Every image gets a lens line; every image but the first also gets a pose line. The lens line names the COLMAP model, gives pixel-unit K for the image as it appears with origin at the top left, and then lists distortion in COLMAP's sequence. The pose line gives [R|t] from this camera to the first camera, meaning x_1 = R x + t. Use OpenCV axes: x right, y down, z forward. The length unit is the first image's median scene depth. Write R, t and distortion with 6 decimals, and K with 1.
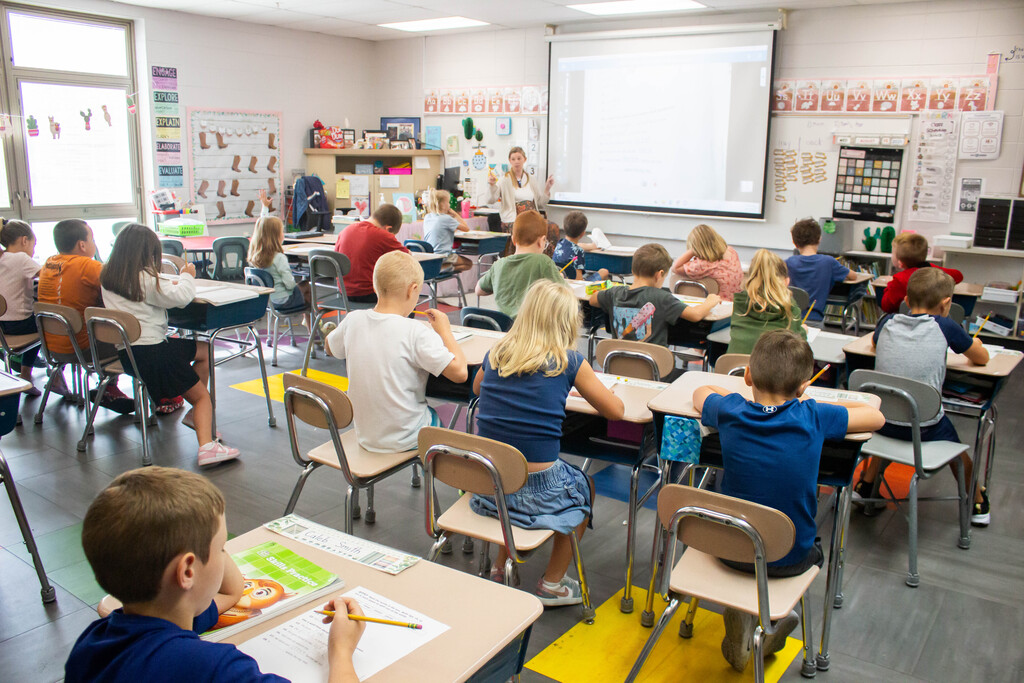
lens RADIAL K [[836.3, 0, 506.5], [0, 836.3, 342.0], [0, 0, 1]] dist [-0.147220, 0.099980]
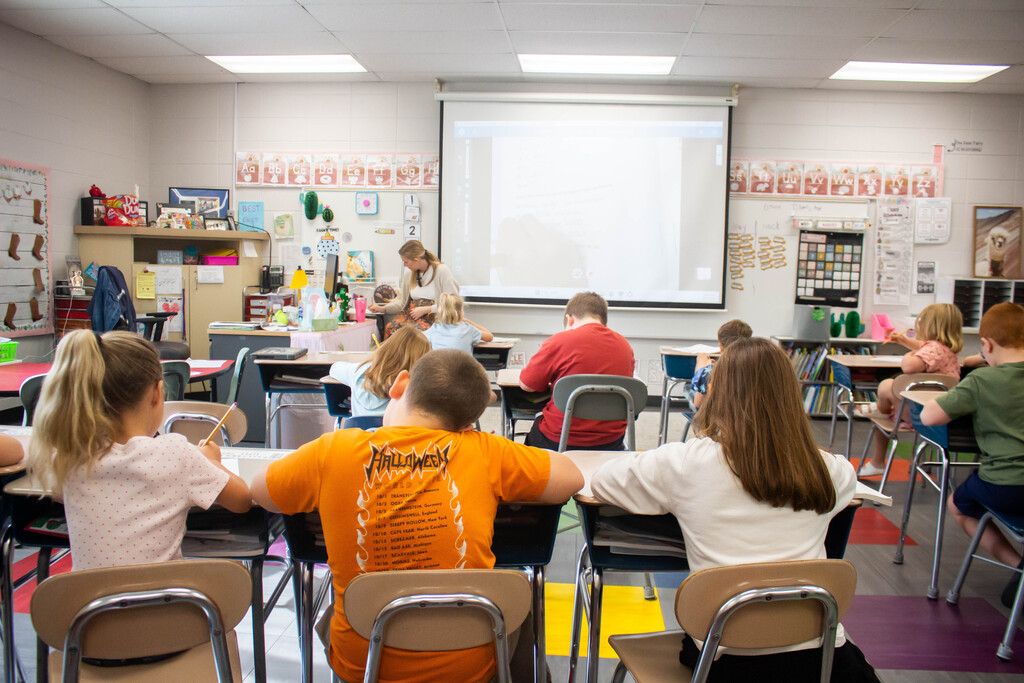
lens RADIAL K [[836.3, 0, 515.3], [0, 836.3, 343.5], [0, 0, 1]] dist [-0.147220, 0.099980]
pose [[0.852174, -0.046060, 0.521227, -0.377023], [0.107459, 0.990291, -0.088178, -0.057887], [-0.512105, 0.131154, 0.848850, 0.358773]]
